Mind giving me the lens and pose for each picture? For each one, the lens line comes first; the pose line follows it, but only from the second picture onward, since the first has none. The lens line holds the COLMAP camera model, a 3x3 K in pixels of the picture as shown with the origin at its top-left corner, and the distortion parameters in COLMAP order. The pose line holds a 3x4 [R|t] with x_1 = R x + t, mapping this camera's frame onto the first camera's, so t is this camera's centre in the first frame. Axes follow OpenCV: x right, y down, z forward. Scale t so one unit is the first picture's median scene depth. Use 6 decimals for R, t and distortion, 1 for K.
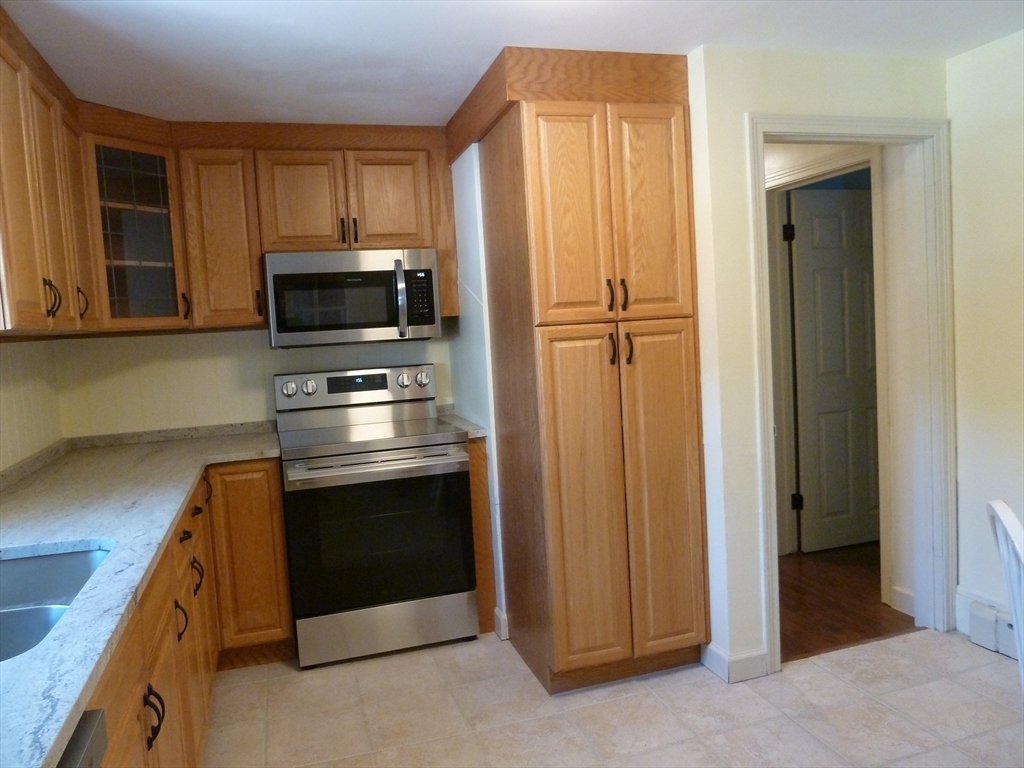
lens RADIAL K [[764.2, 0, 507.4], [0, 764.2, 381.2], [0, 0, 1]] dist [-0.033115, -0.000700]
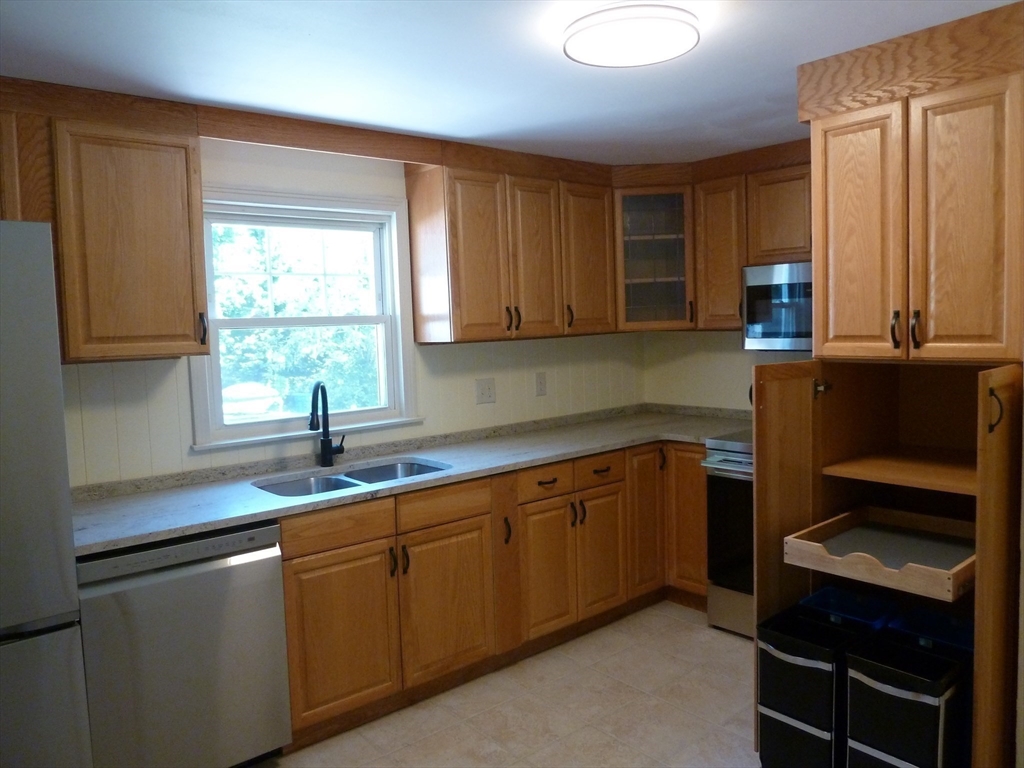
lens RADIAL K [[764.2, 0, 510.6], [0, 764.2, 380.5], [0, 0, 1]] dist [-0.033115, -0.000700]
pose [[0.391930, 0.117374, -0.912477, 0.728571], [-0.054685, 0.993047, 0.104249, -0.119616], [0.918369, 0.009040, 0.395623, 0.277354]]
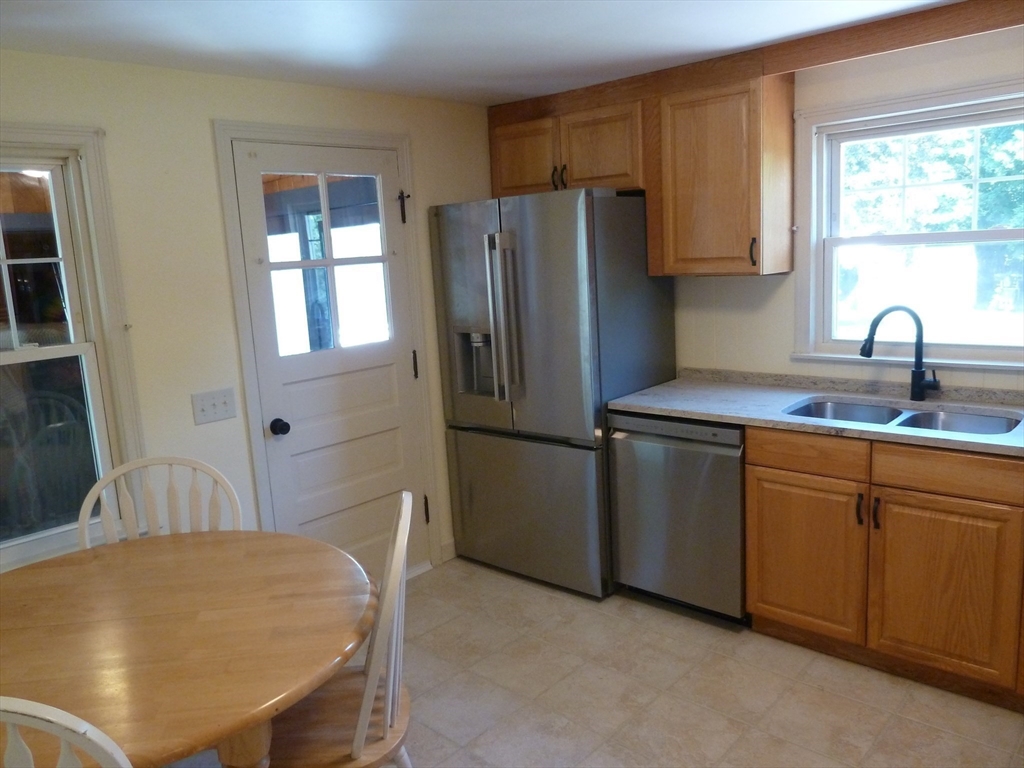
lens RADIAL K [[764.2, 0, 516.2], [0, 764.2, 385.7], [0, 0, 1]] dist [-0.033115, -0.000700]
pose [[-0.866353, 0.190861, -0.461524, 0.534024], [0.075656, 0.963587, 0.256468, -0.186291], [0.493668, 0.187275, -0.849247, 1.117367]]
